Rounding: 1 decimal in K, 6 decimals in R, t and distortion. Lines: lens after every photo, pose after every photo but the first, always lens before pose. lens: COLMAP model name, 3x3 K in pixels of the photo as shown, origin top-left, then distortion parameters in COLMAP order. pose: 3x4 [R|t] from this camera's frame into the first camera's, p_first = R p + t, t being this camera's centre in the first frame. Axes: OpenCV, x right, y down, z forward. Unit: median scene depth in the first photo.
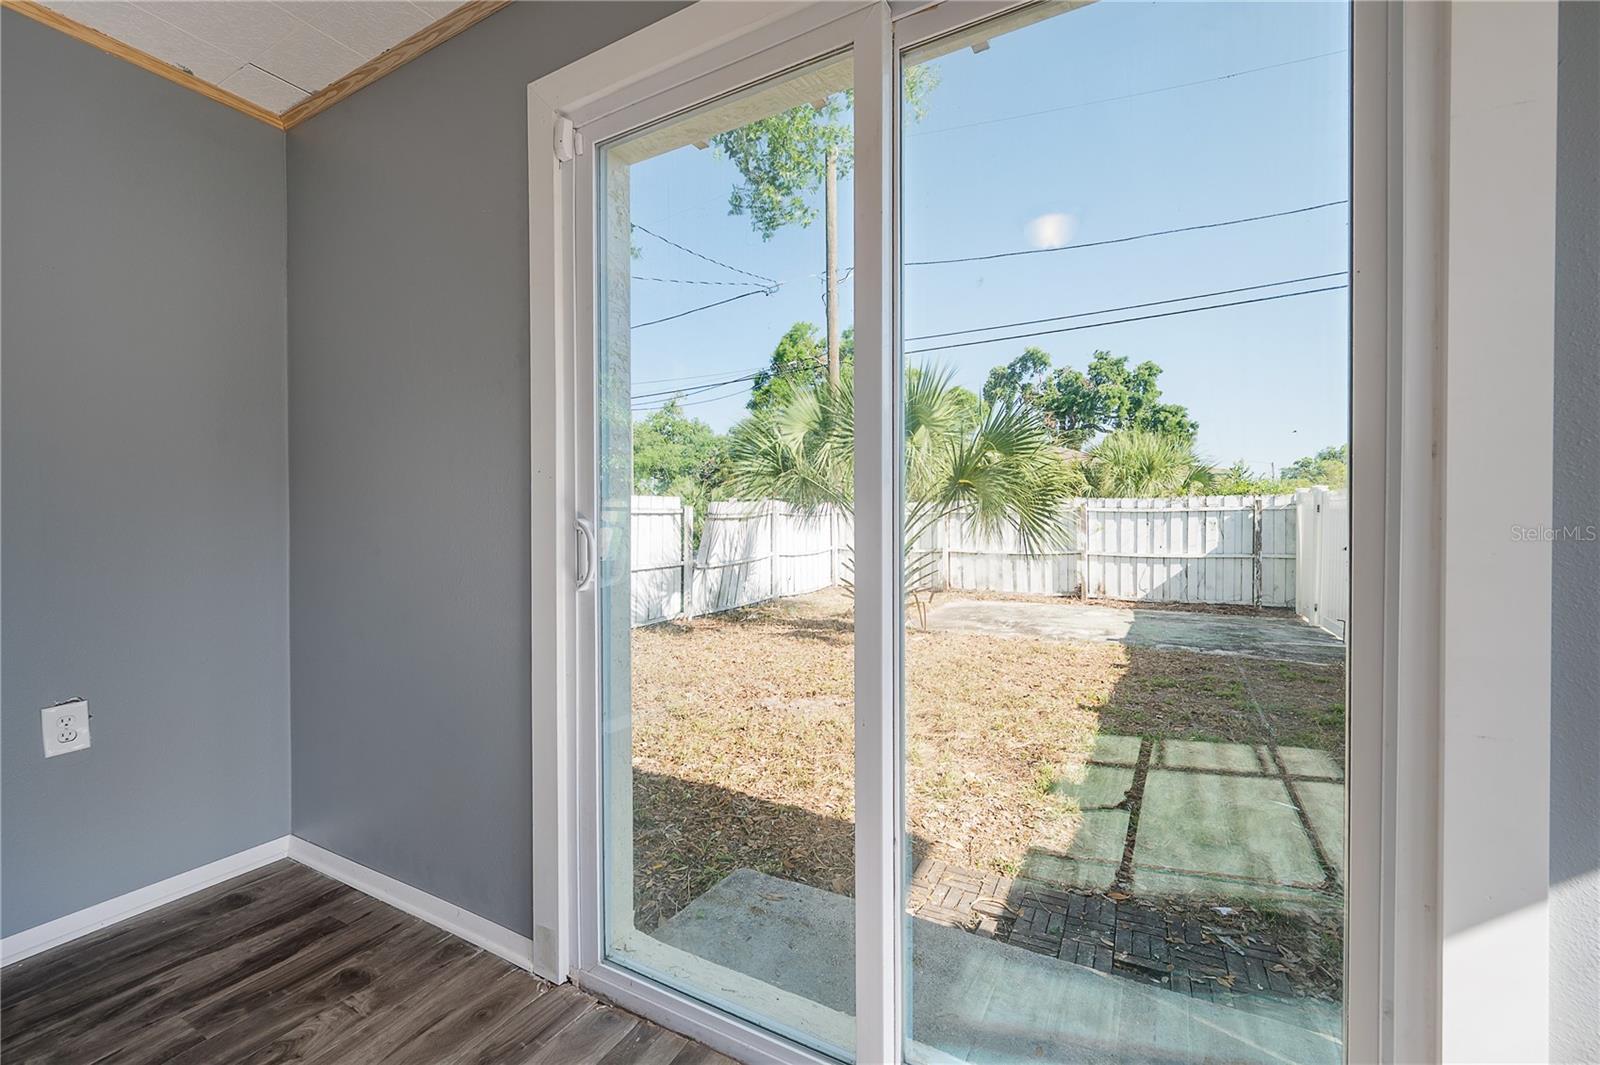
lens RADIAL K [[654.4, 0, 805.1], [0, 654.4, 525.4], [0, 0, 1]] dist [0.002840, 0.000870]
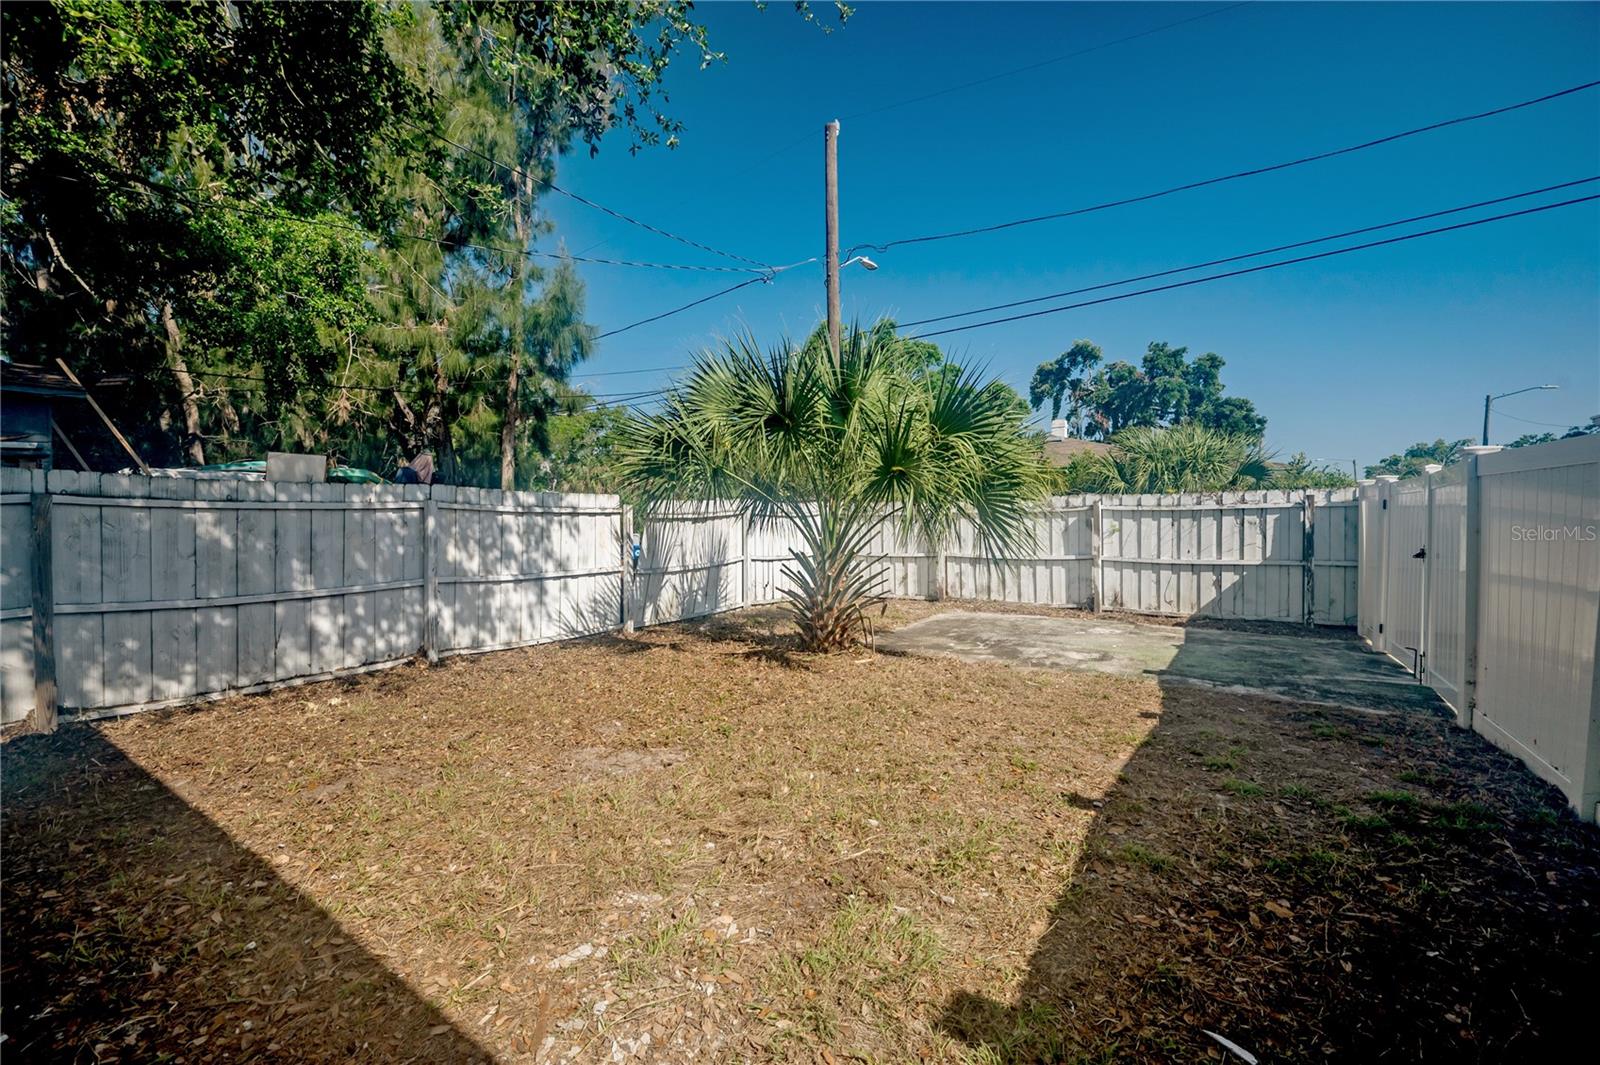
lens RADIAL K [[637.0, 0, 801.3], [0, 637.0, 534.8], [0, 0, 1]] dist [-0.001297, -0.000163]
pose [[0.995067, 0.000280, -0.099202, 0.120695], [0.000742, 0.999947, 0.010266, 0.002087], [0.099199, -0.010289, 0.995014, 0.126731]]
